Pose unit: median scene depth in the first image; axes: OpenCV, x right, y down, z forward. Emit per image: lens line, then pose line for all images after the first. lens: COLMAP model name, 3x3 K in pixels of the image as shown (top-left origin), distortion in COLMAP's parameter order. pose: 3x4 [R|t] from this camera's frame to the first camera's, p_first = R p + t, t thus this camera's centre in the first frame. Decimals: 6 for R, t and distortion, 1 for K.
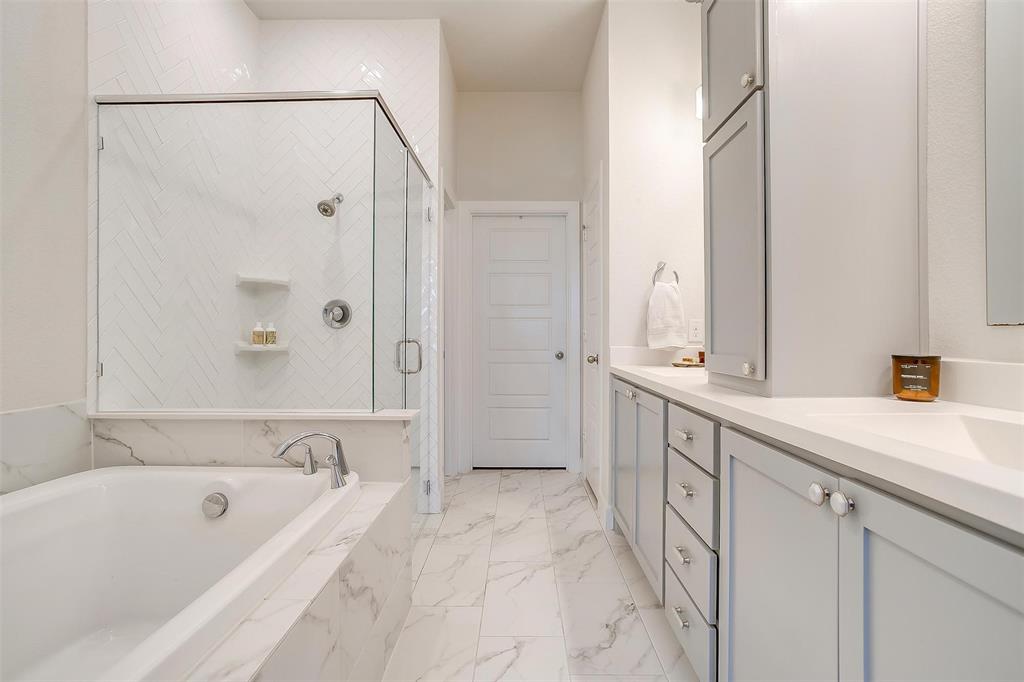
lens RADIAL K [[500.2, 0, 516.8], [0, 500.2, 331.7], [0, 0, 1]] dist [-0.055014, 0.027026]
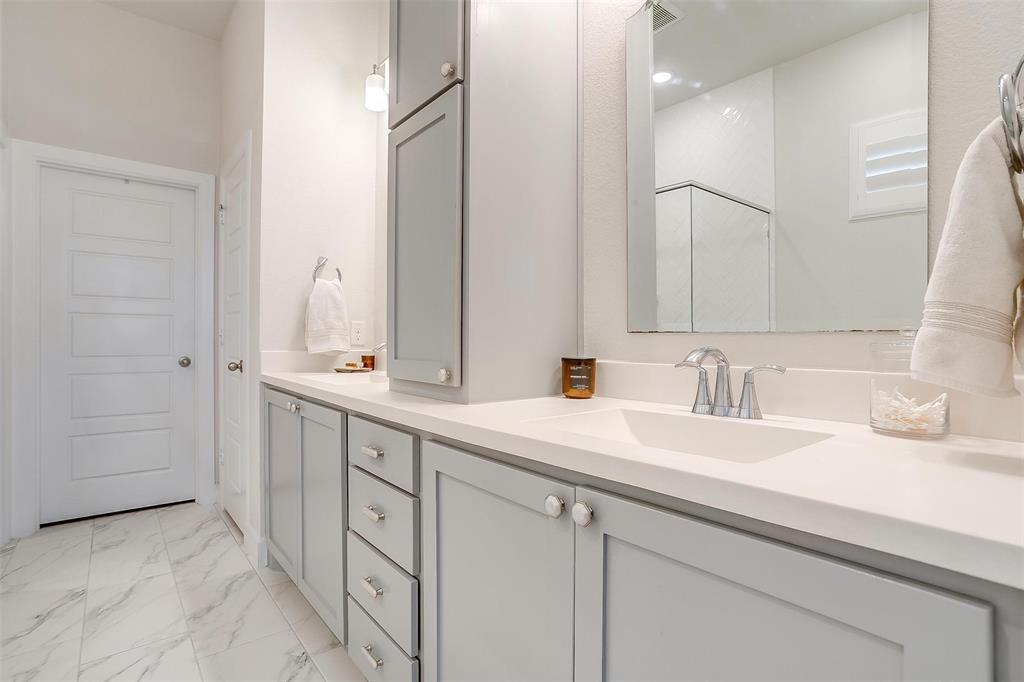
lens RADIAL K [[500.2, 0, 508.6], [0, 500.2, 341.1], [0, 0, 1]] dist [-0.055014, 0.027026]
pose [[0.772963, 0.001061, 0.634451, -0.030184], [-0.010121, 0.999892, 0.010658, -0.000558], [-0.634371, -0.014660, 0.772890, 0.129061]]
